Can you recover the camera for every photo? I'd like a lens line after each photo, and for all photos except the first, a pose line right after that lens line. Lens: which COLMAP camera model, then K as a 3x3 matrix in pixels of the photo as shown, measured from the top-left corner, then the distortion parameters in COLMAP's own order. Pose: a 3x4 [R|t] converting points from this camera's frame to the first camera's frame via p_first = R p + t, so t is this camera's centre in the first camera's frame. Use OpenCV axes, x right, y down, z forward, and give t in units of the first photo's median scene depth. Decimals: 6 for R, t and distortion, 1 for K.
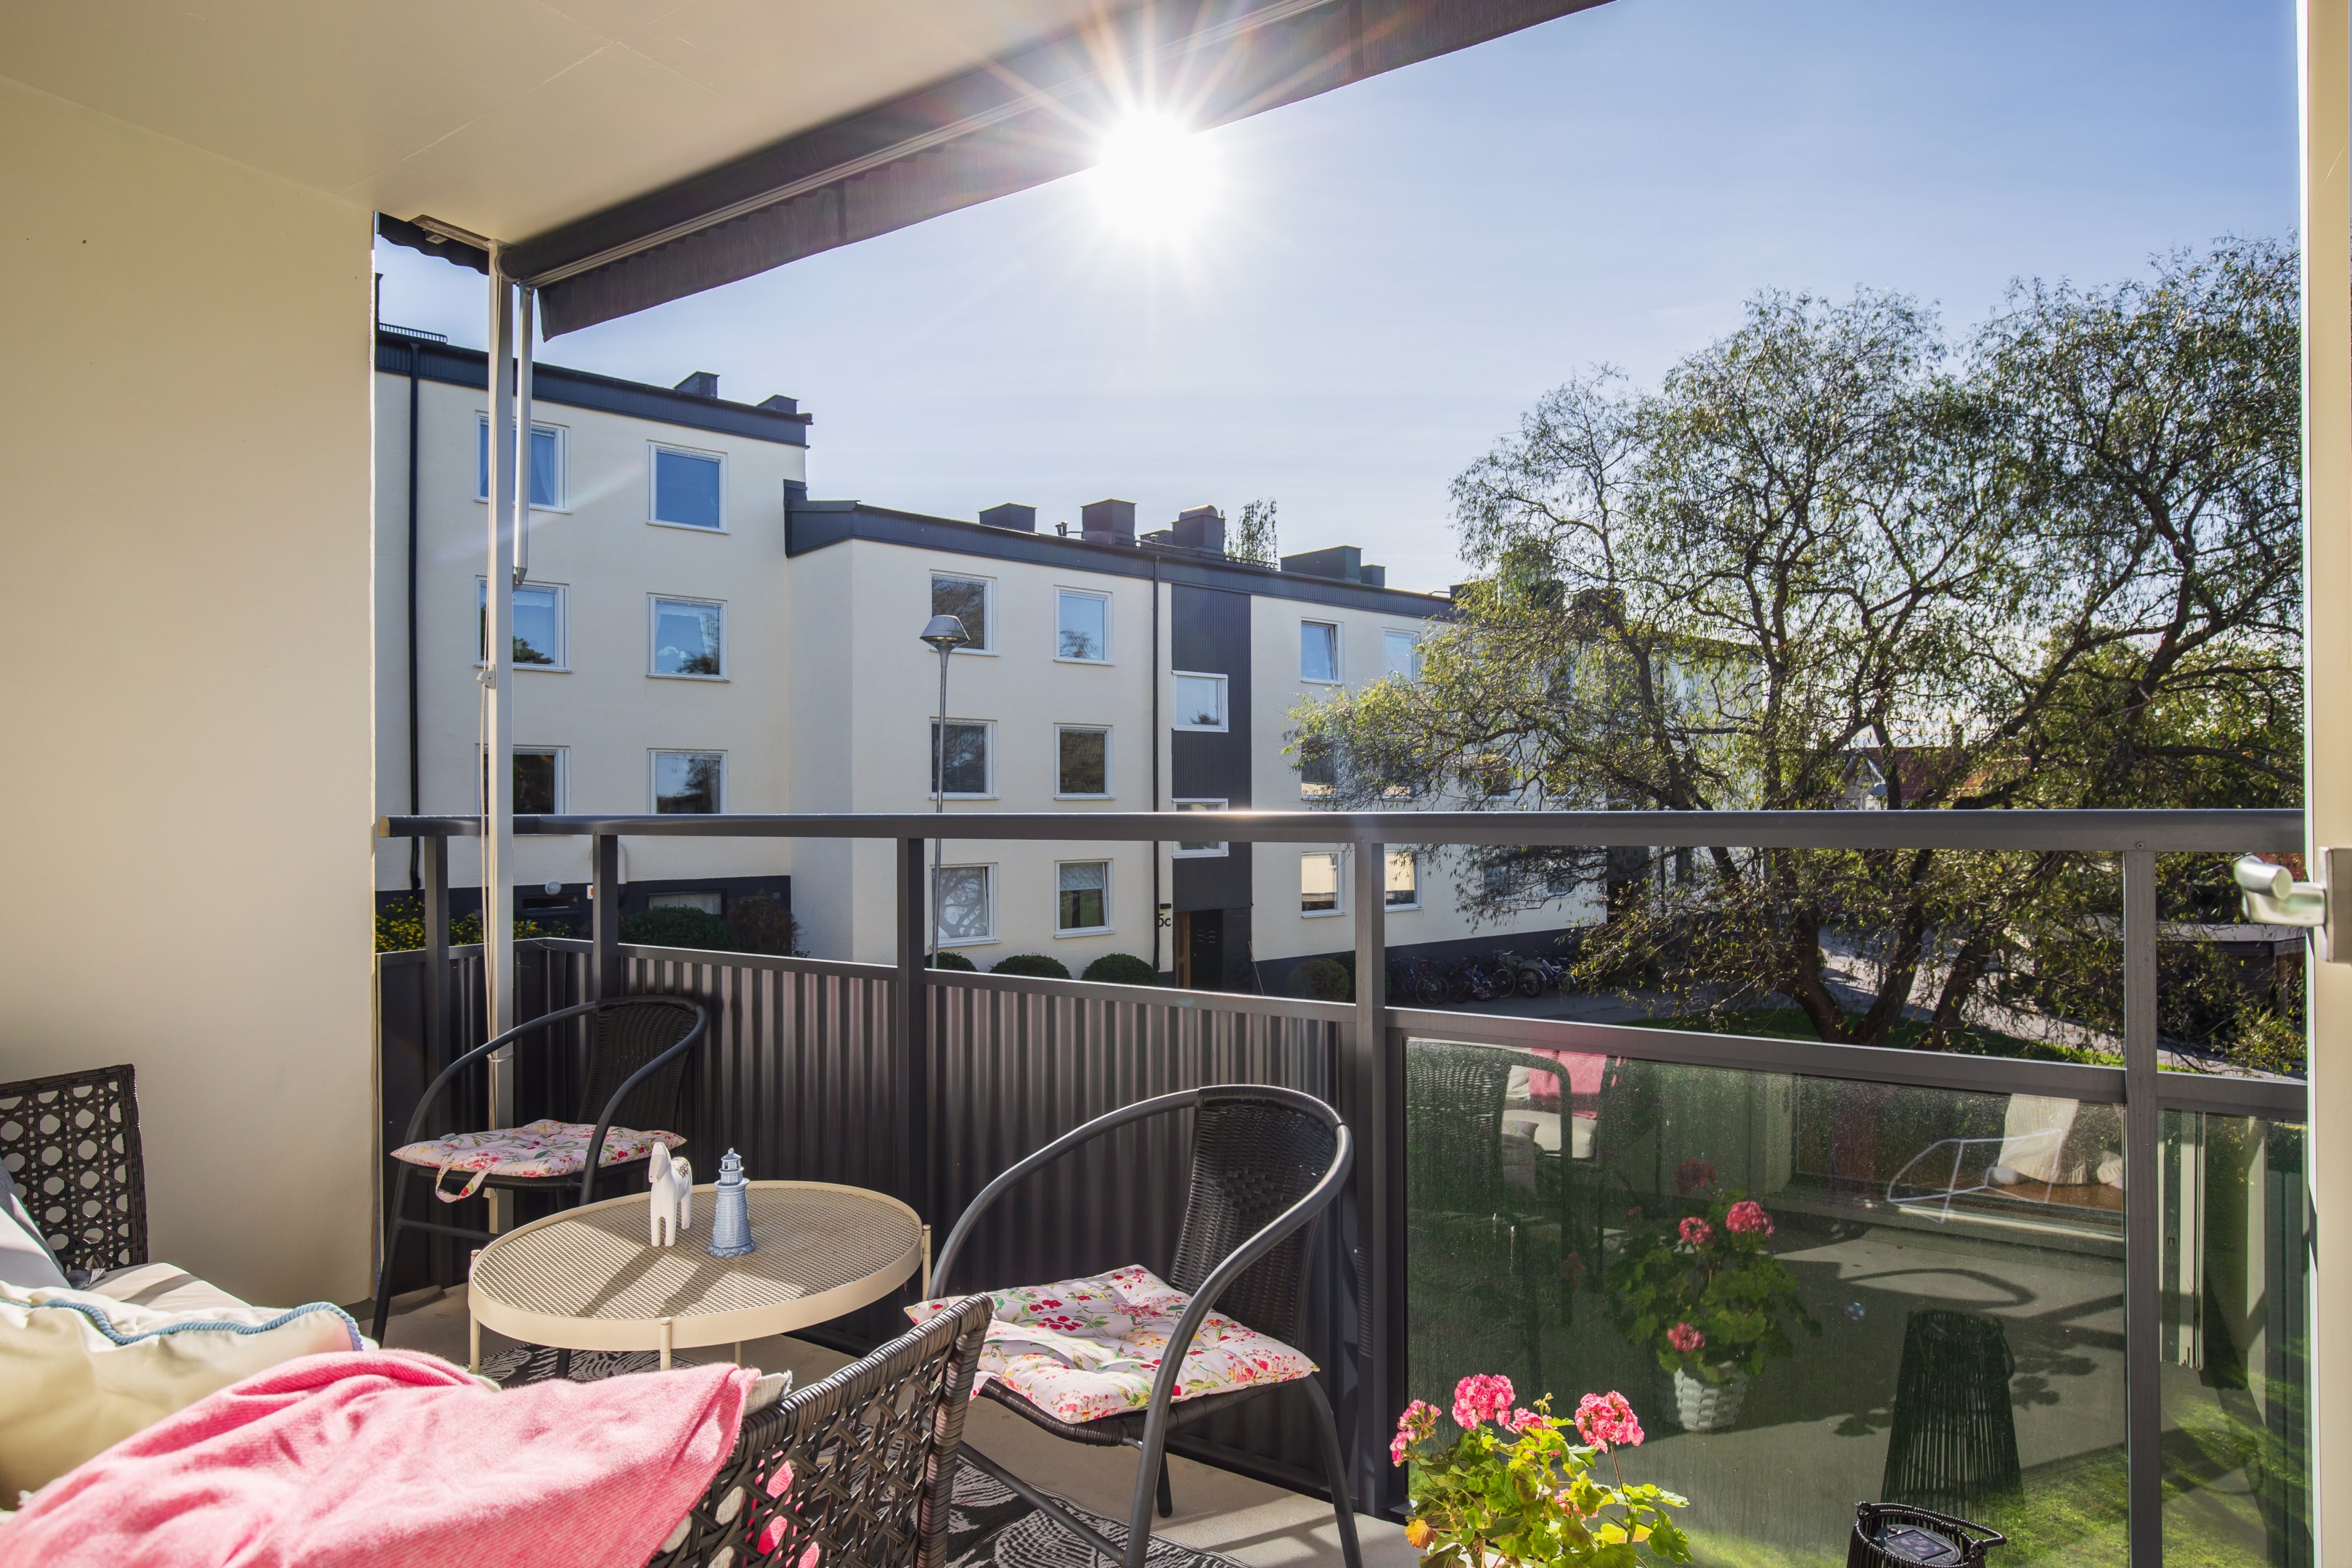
lens RADIAL K [[1357.3, 0, 1173.3], [0, 1357.3, 775.7], [0, 0, 1]] dist [-0.003114, 0.000190]
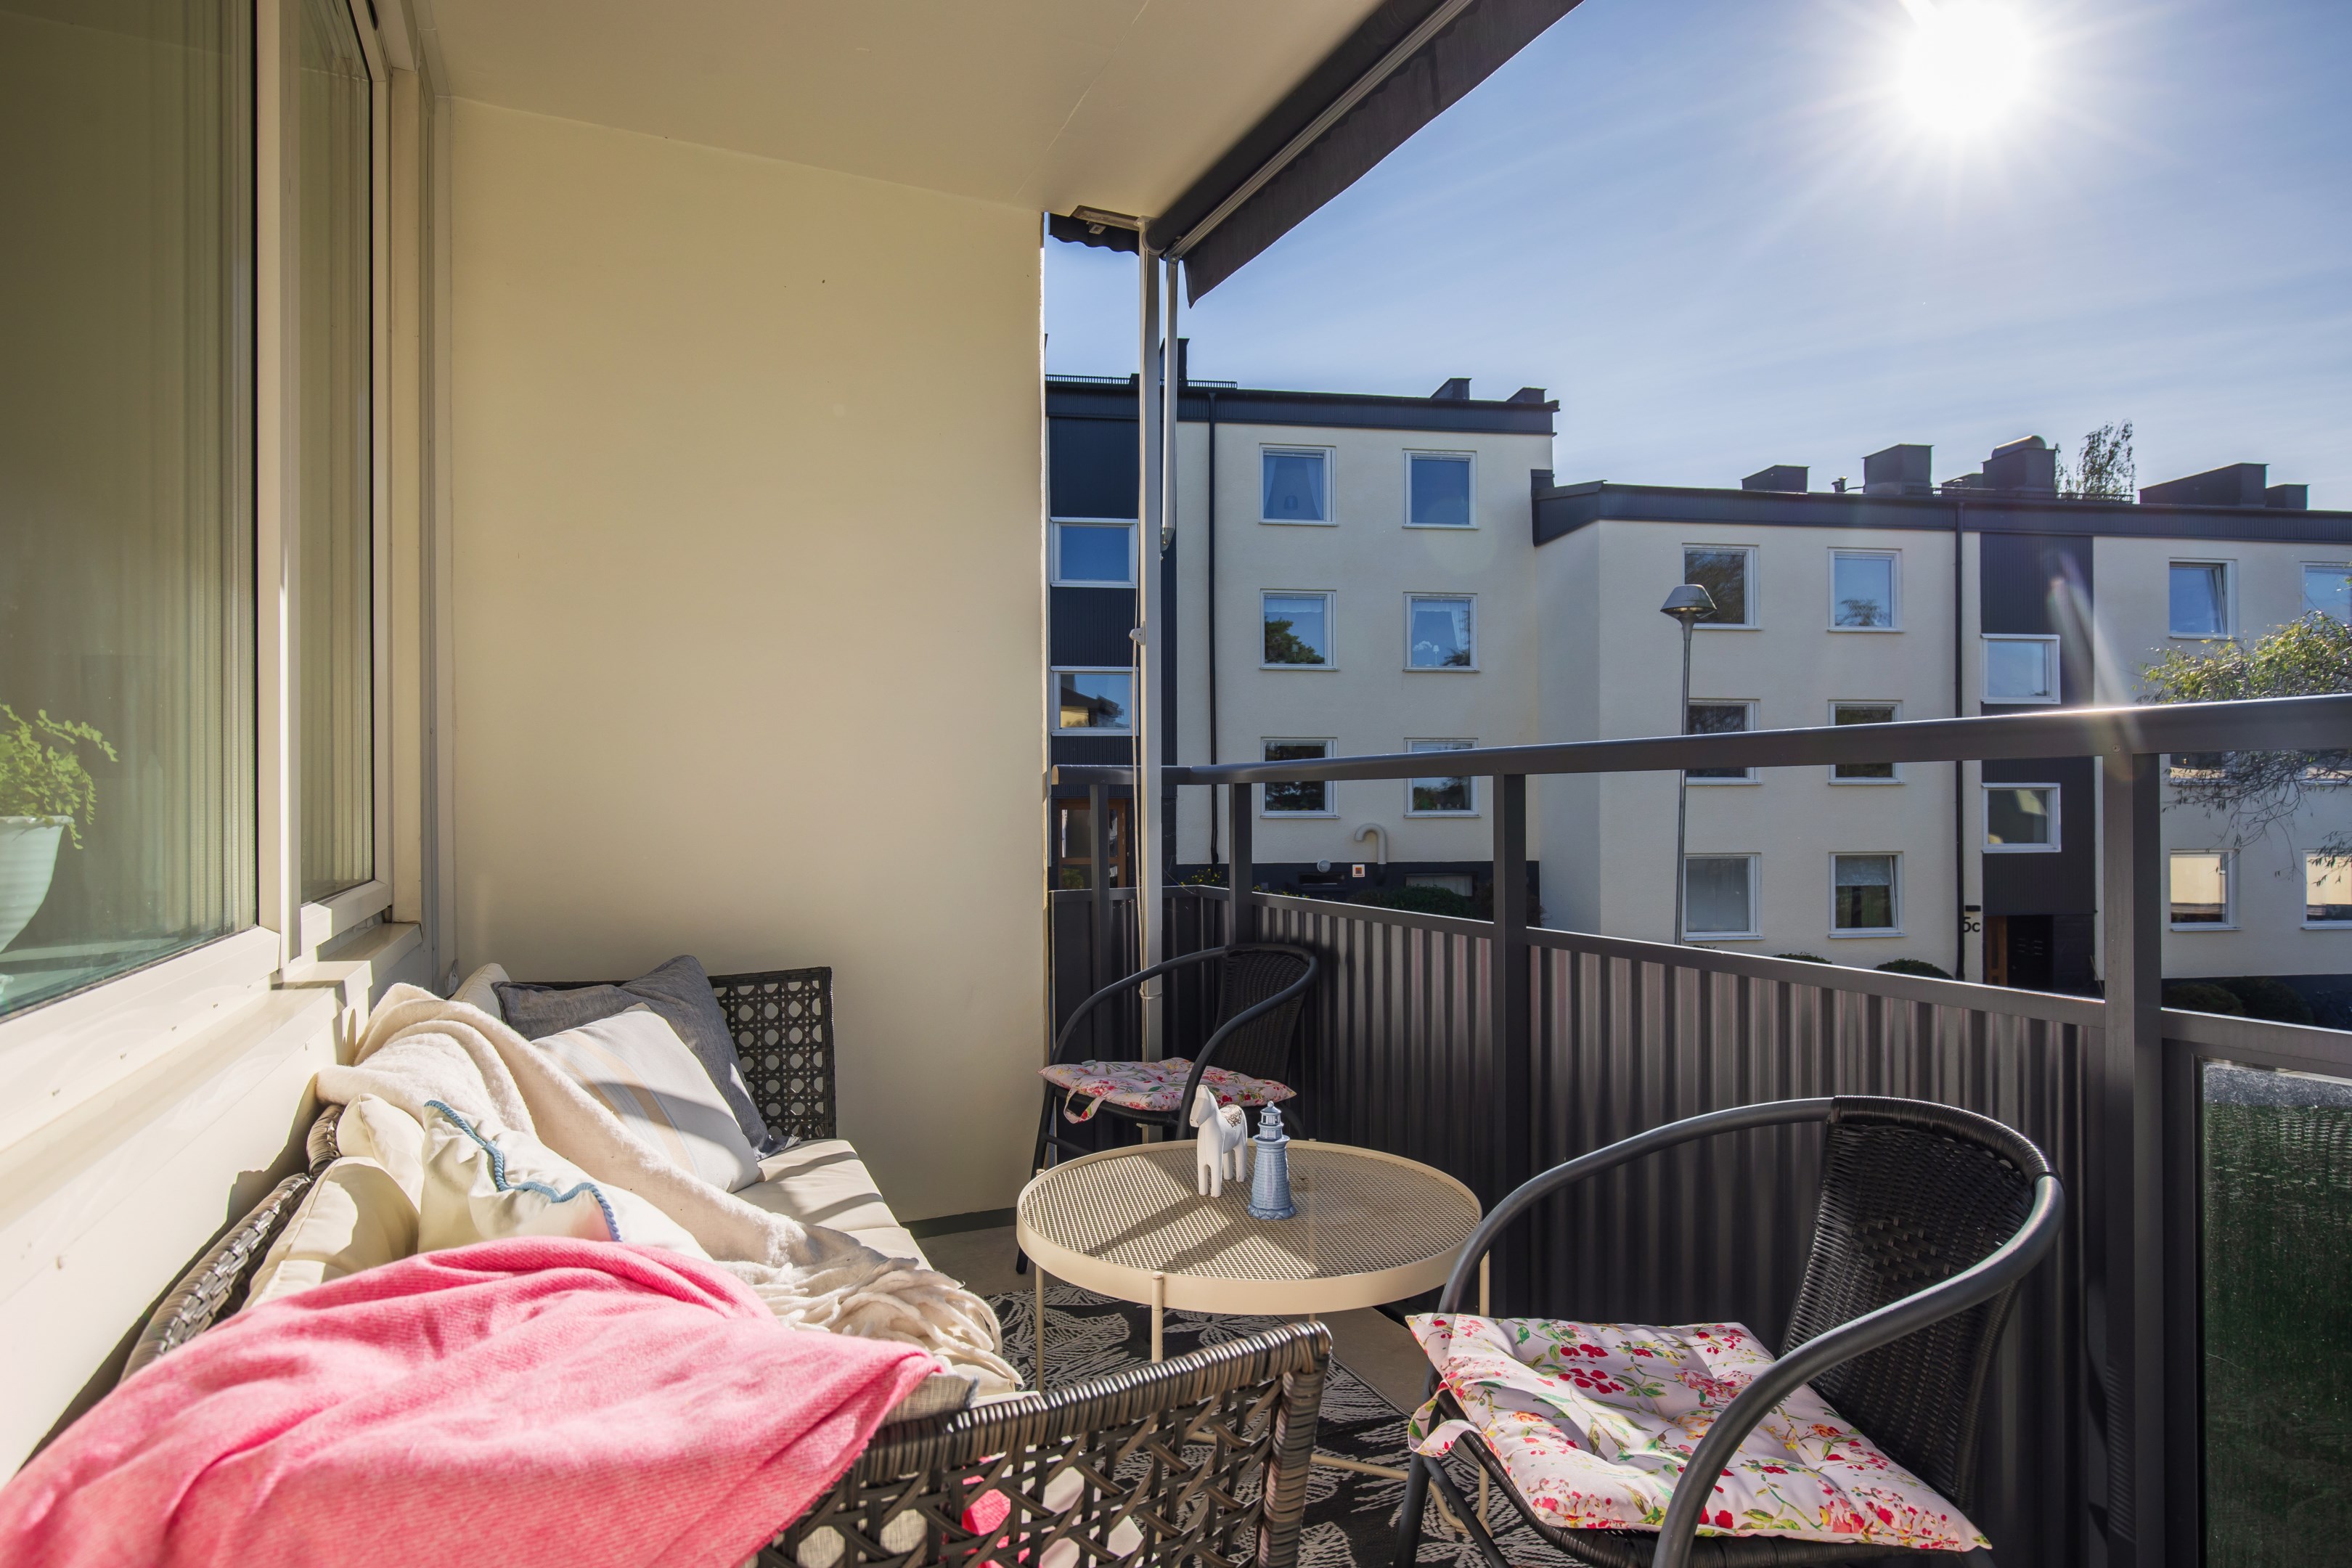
lens RADIAL K [[1318.0, 0, 1176.0], [0, 1318.0, 784.0], [0, 0, 1]] dist [-0.005171, 0.000275]
pose [[0.846038, -0.003988, -0.533107, 0.065431], [0.009096, 0.999934, 0.006955, 0.038469], [0.533045, -0.010733, 0.846019, 0.153615]]
